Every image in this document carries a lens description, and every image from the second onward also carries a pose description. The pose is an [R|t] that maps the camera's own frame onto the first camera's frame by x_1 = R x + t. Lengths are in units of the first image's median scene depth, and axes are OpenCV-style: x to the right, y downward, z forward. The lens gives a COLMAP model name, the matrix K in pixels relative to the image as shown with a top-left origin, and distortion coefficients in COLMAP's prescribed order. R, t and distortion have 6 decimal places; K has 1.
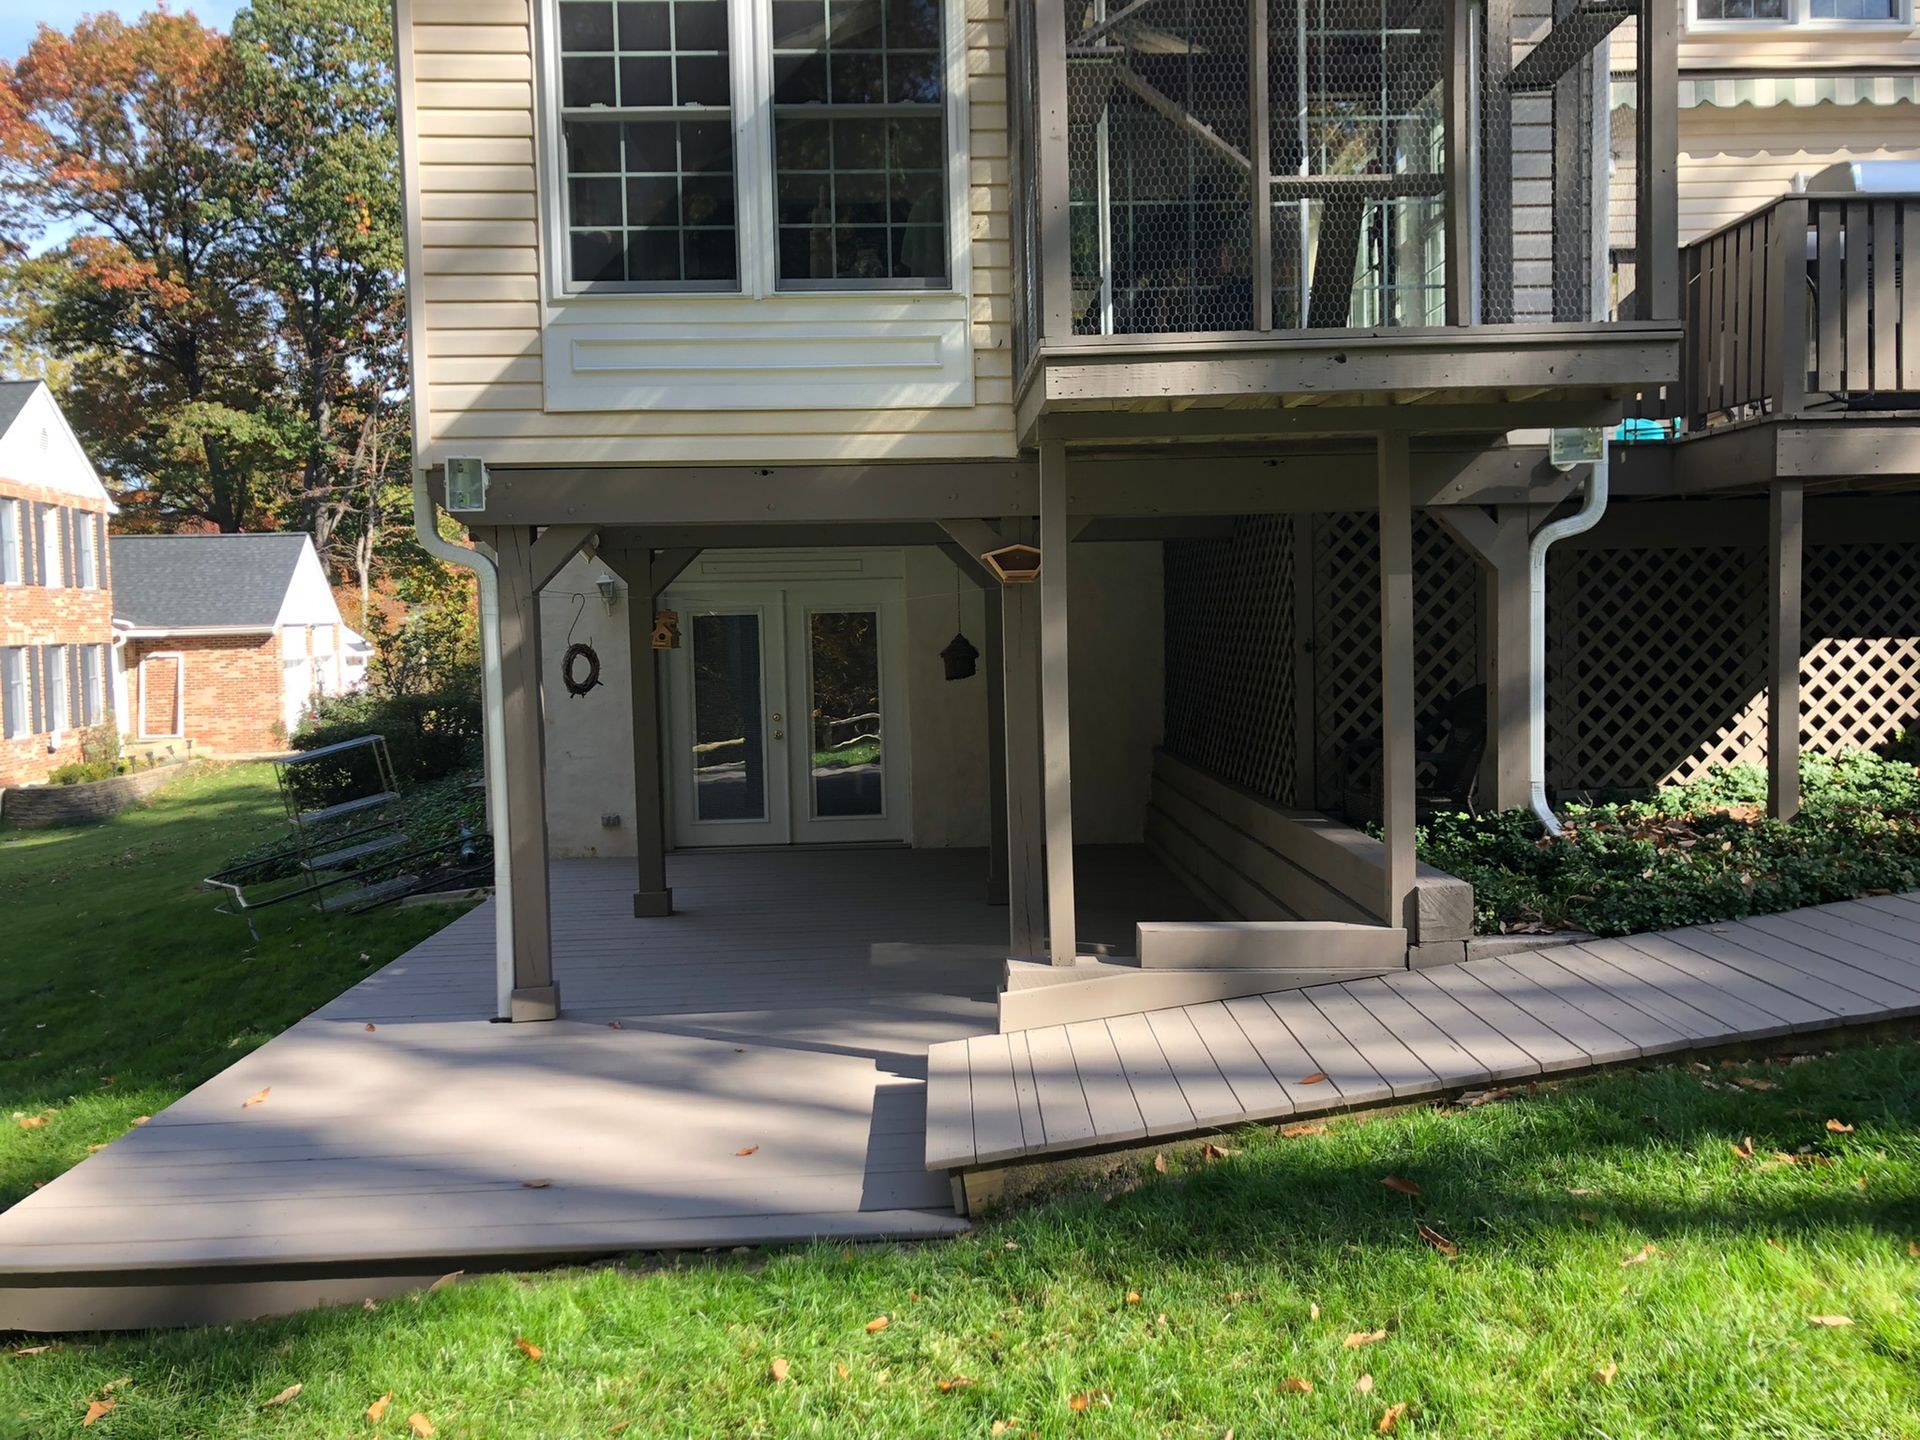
lens RADIAL K [[1590.4, 0, 965.2], [0, 1590.4, 710.1], [0, 0, 1]] dist [0.021127, -0.015151]
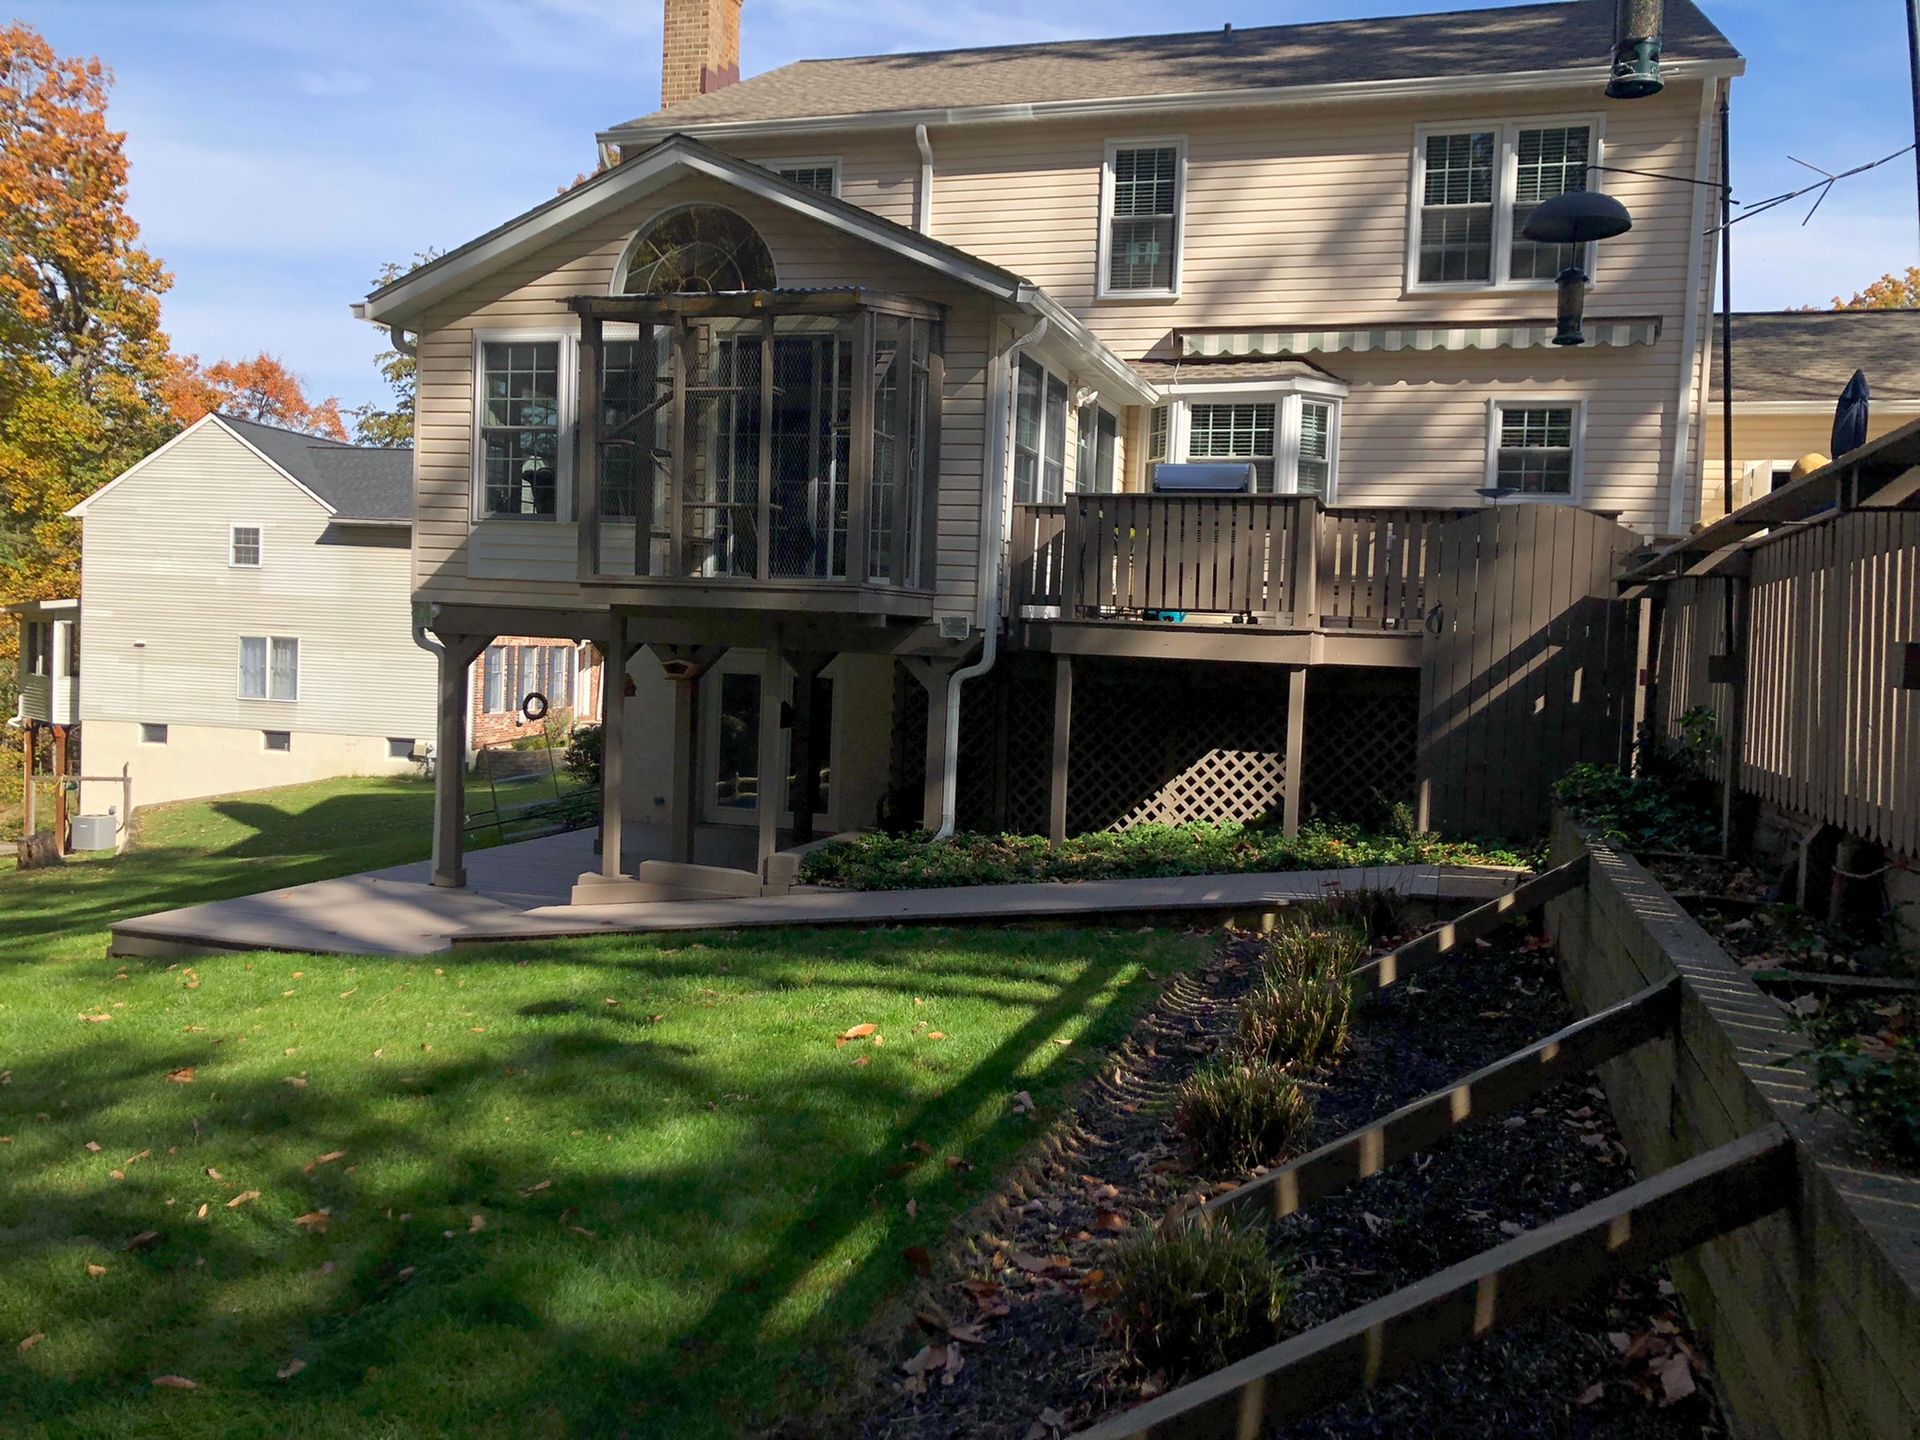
lens RADIAL K [[1590.4, 0, 958.4], [0, 1590.4, 721.9], [0, 0, 1]] dist [0.021127, -0.015151]
pose [[0.941613, 0.079327, -0.327218, 0.807094], [-0.081537, 0.996646, 0.006980, -0.060636], [0.326674, 0.020108, 0.944923, -0.550945]]
